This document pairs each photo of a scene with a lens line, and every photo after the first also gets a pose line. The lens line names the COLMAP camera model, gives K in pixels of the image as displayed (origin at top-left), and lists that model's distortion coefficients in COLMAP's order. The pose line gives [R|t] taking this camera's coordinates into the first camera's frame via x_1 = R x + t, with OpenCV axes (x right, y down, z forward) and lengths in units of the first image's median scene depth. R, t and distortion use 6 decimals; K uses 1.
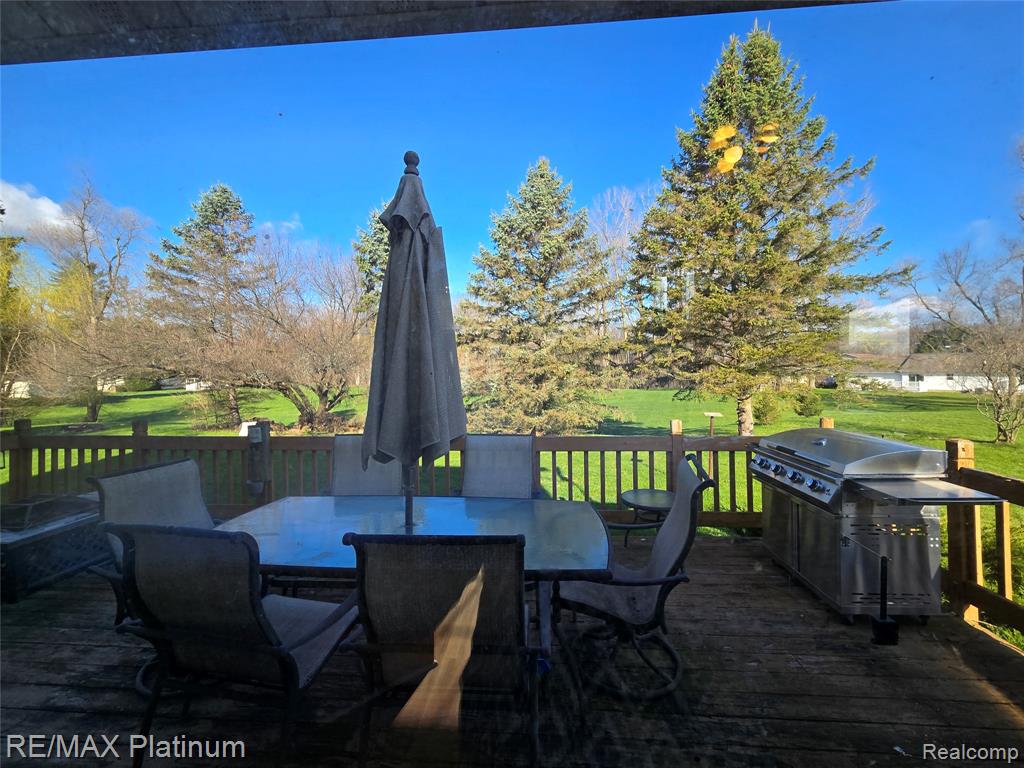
lens RADIAL K [[414.3, 0, 513.2], [0, 414.3, 377.1], [0, 0, 1]] dist [-0.000271, -0.000024]
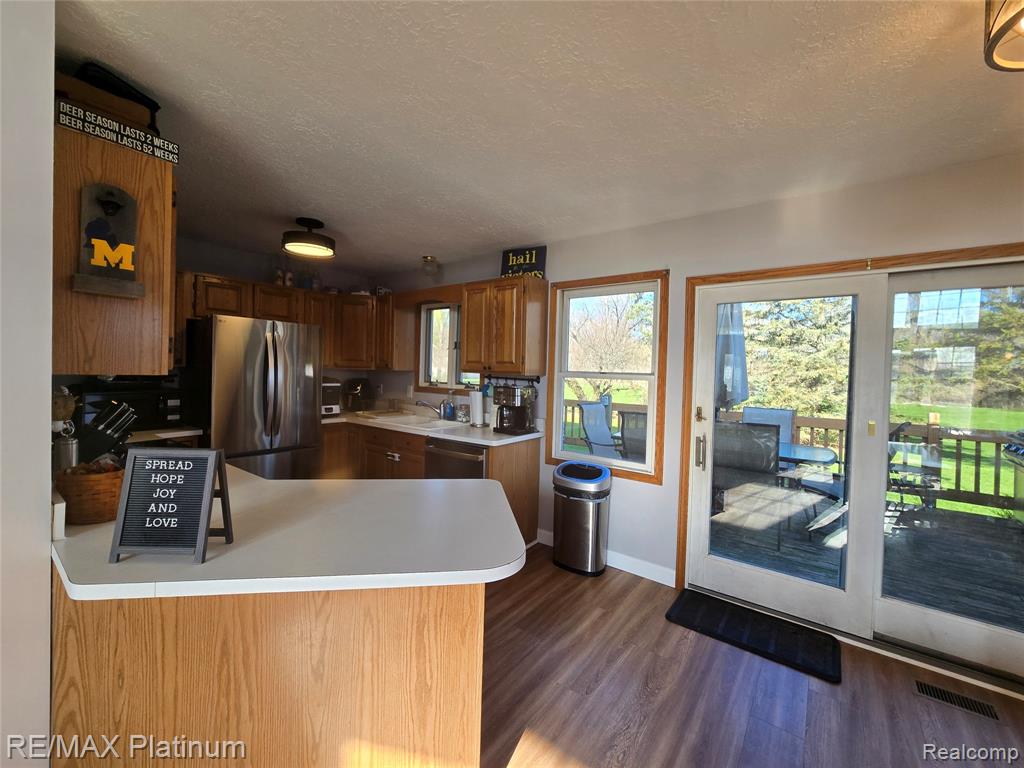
lens RADIAL K [[414.3, 0, 513.2], [0, 414.3, 377.1], [0, 0, 1]] dist [-0.000271, -0.000024]
pose [[0.837252, 0.044297, -0.545020, 0.002626], [-0.044045, 0.998938, 0.013528, 0.009513], [0.545040, 0.012679, 0.838314, -0.198889]]
